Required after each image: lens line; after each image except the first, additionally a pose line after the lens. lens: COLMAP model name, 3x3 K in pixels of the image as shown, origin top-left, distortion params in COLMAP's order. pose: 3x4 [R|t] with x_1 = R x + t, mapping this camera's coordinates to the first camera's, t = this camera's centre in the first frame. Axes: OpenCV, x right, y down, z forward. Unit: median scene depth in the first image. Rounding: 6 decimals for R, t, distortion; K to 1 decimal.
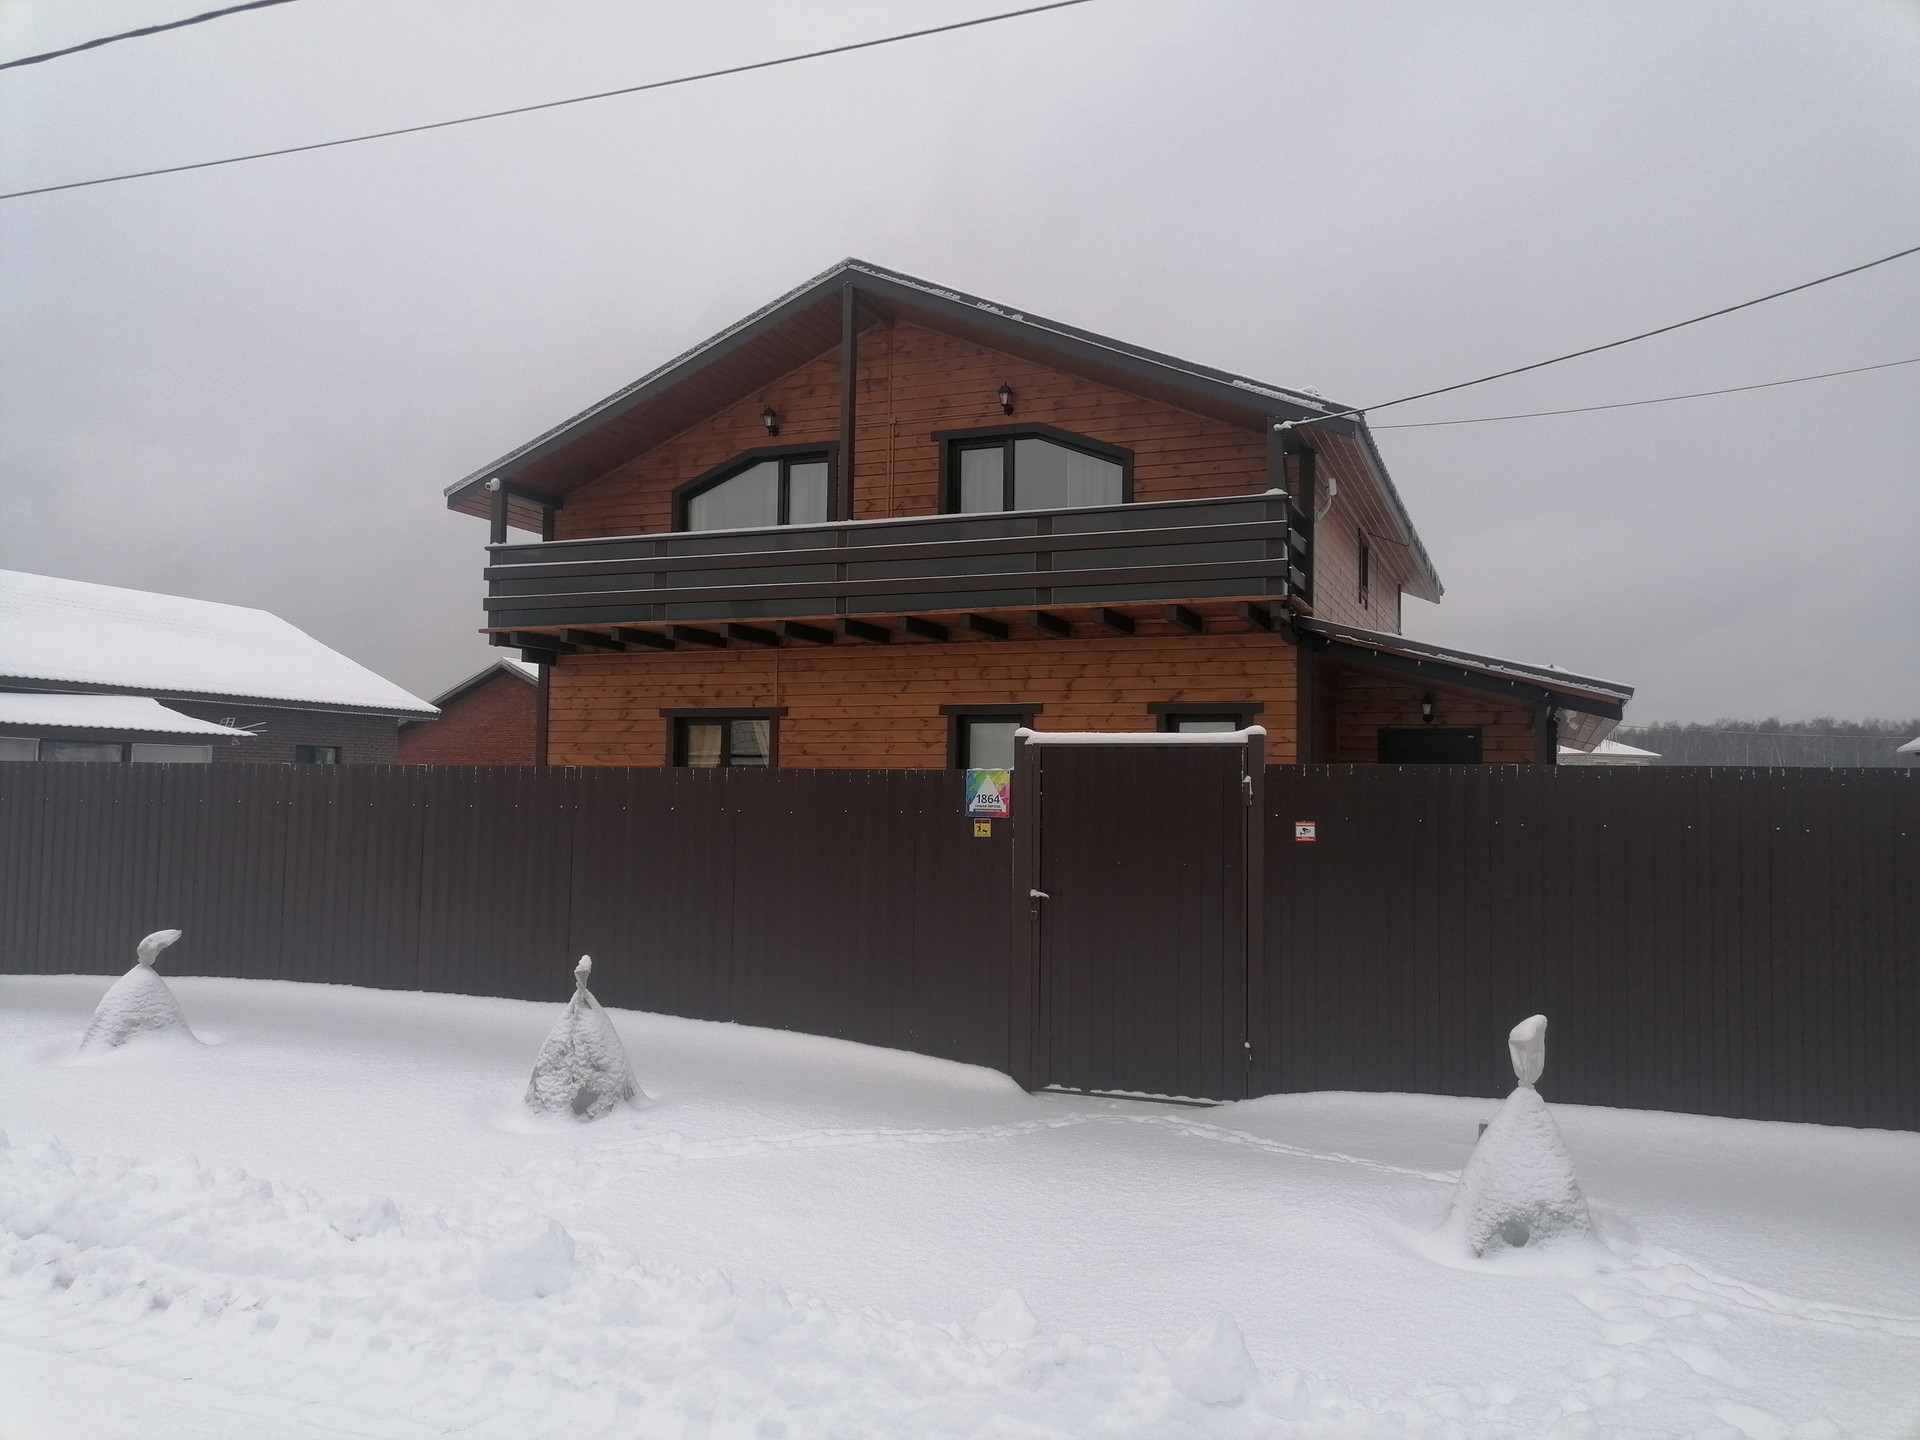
lens RADIAL K [[1443.4, 0, 965.4], [0, 1443.4, 731.1], [0, 0, 1]] dist [0.051466, -0.032090]
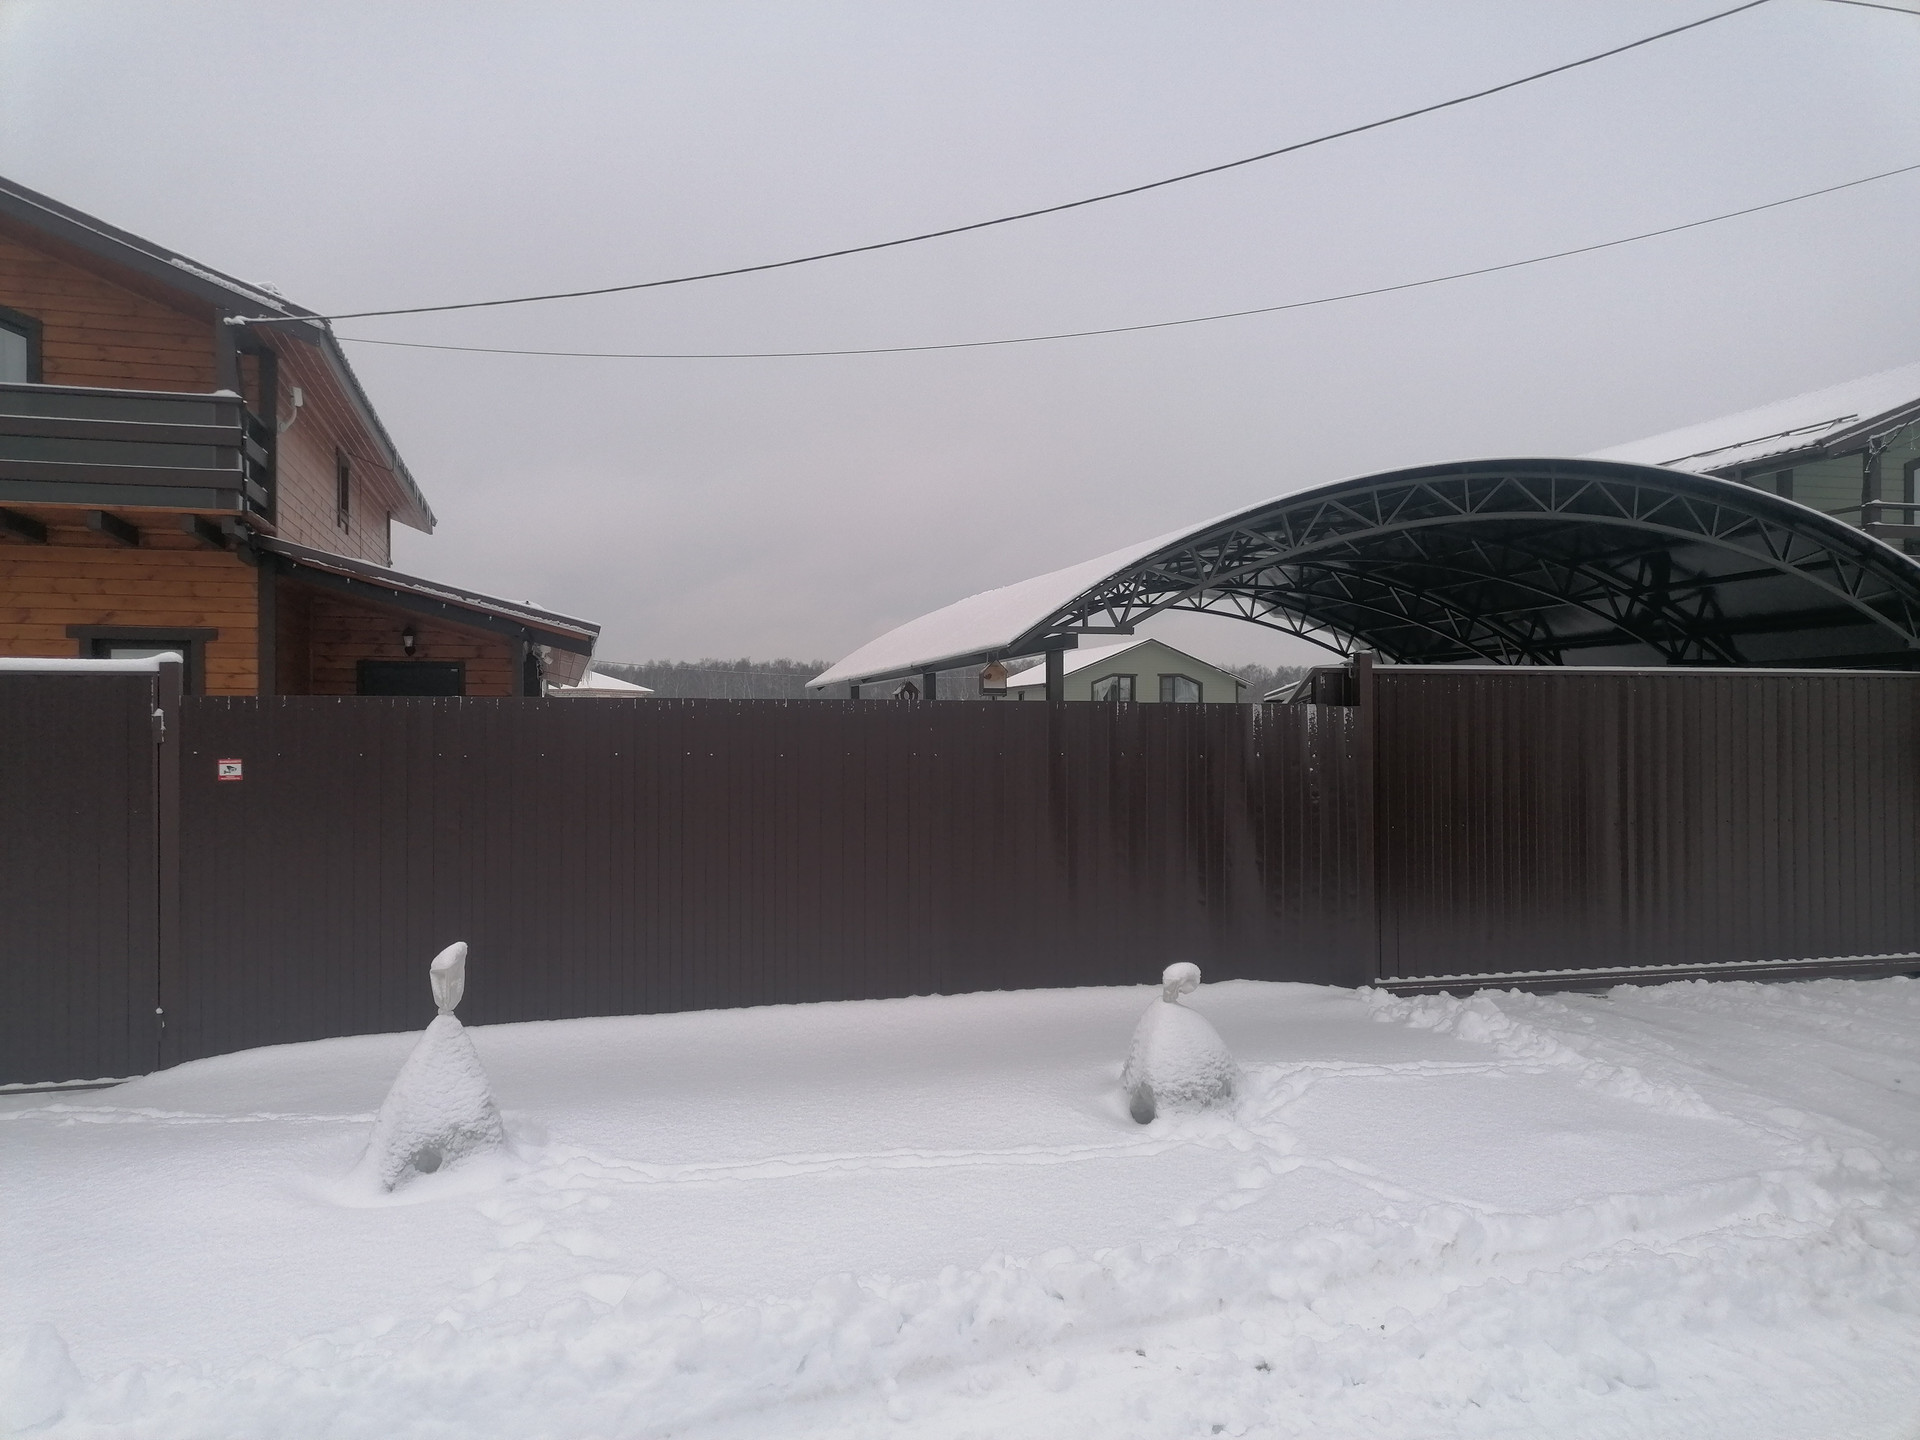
lens RADIAL K [[1443.4, 0, 965.4], [0, 1443.4, 731.1], [0, 0, 1]] dist [0.051466, -0.032090]
pose [[0.790406, -0.013364, 0.612438, 0.018737], [-0.014197, 0.999094, 0.040123, 0.000879], [-0.612419, -0.040408, 0.789500, -0.002876]]
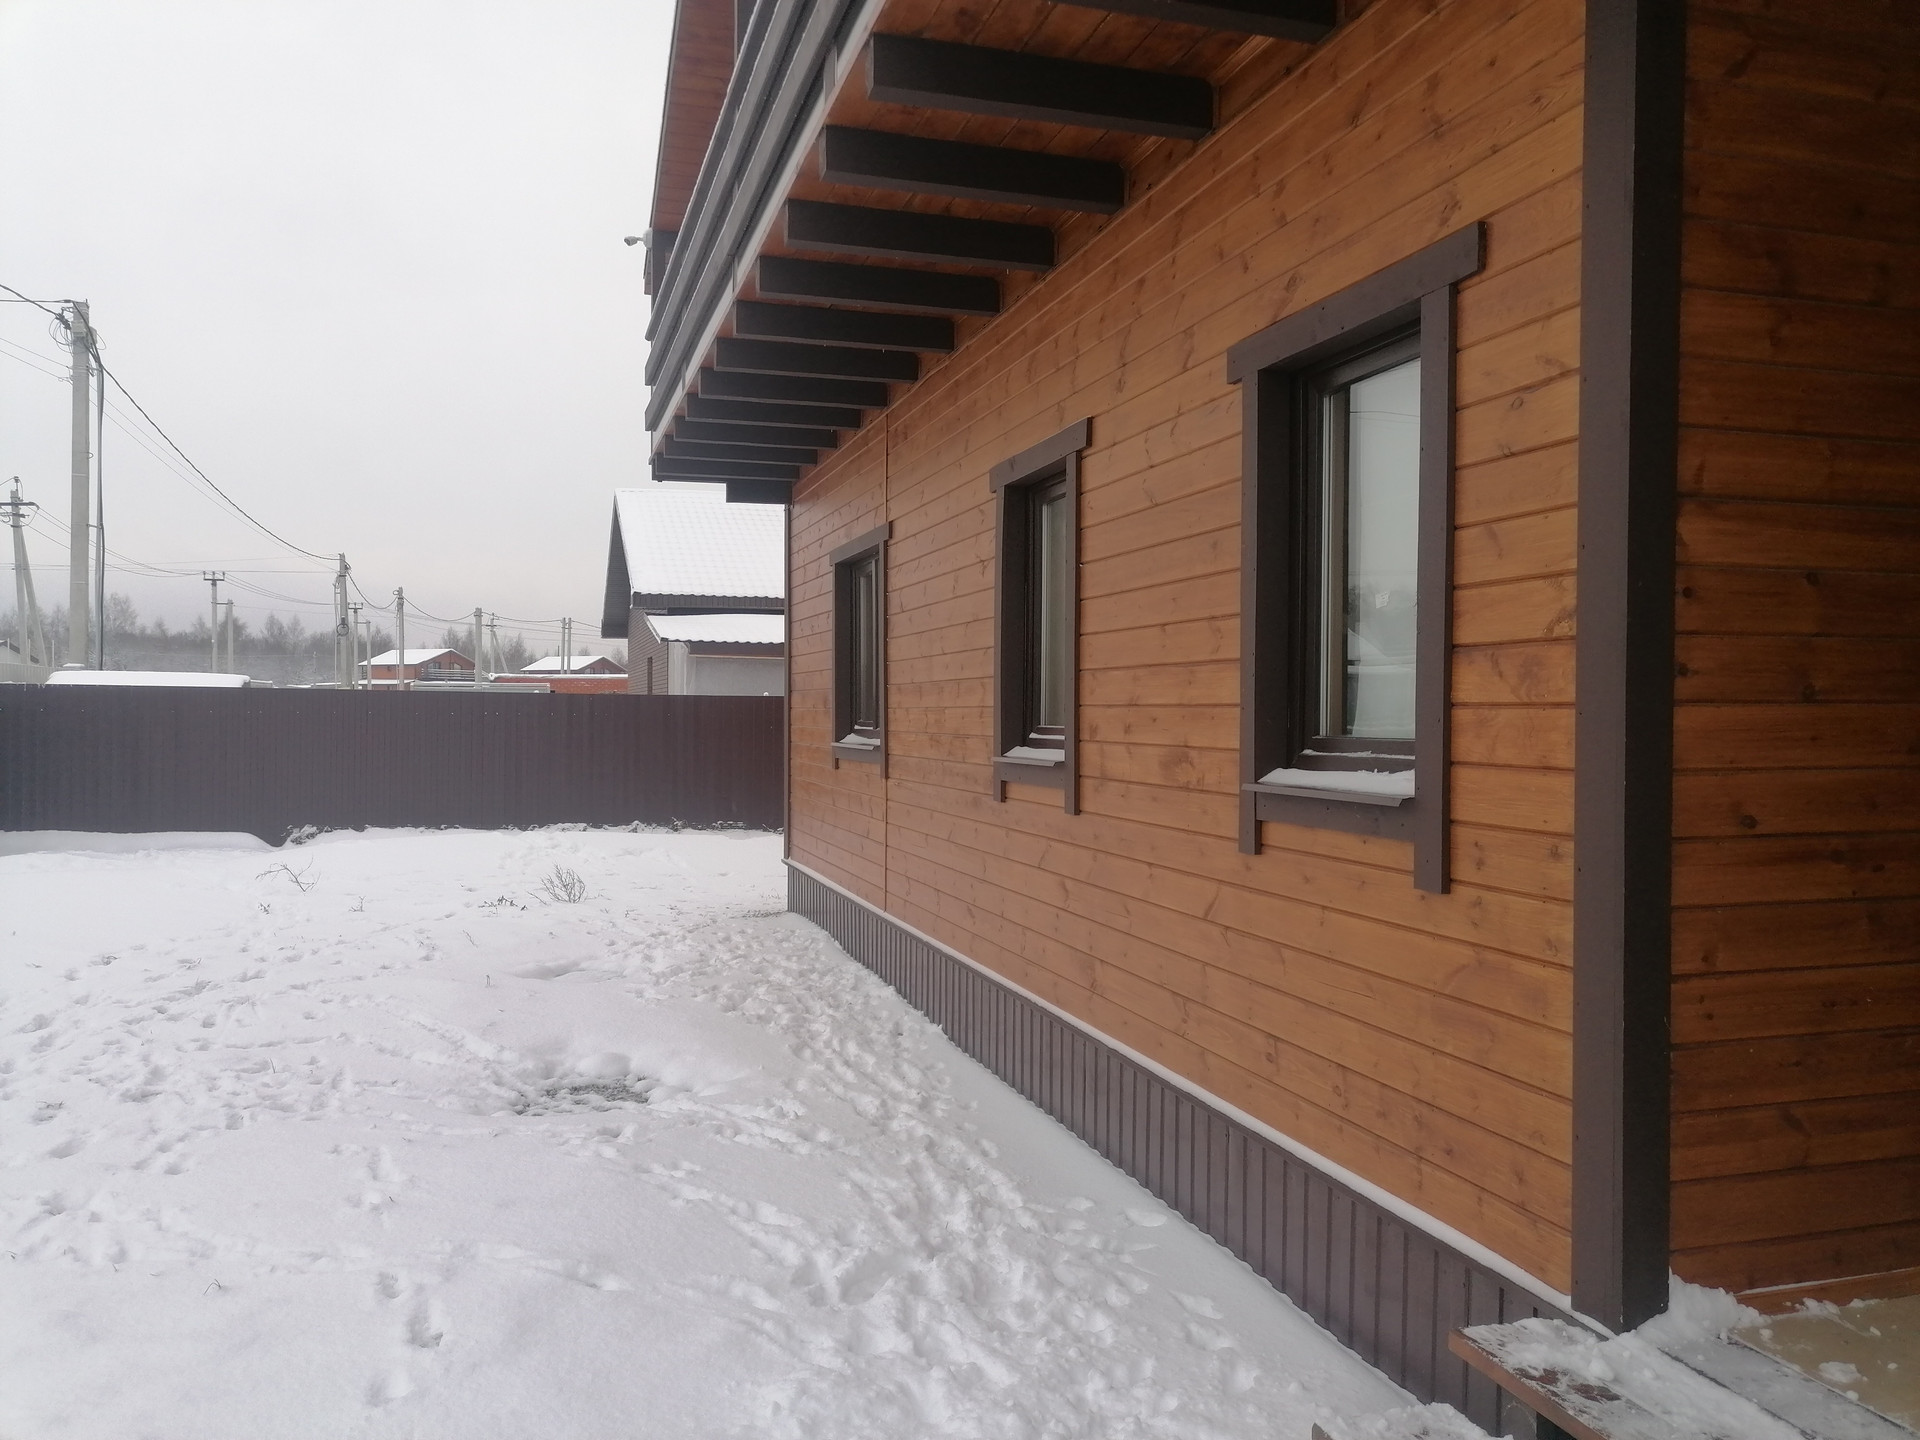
lens RADIAL K [[1443.4, 0, 965.4], [0, 1443.4, 731.1], [0, 0, 1]] dist [0.051466, -0.032090]
pose [[0.629309, -0.002419, -0.777152, 0.369374], [0.040859, 0.998715, 0.029978, 0.054978], [0.776081, -0.050619, 0.628599, 0.877256]]
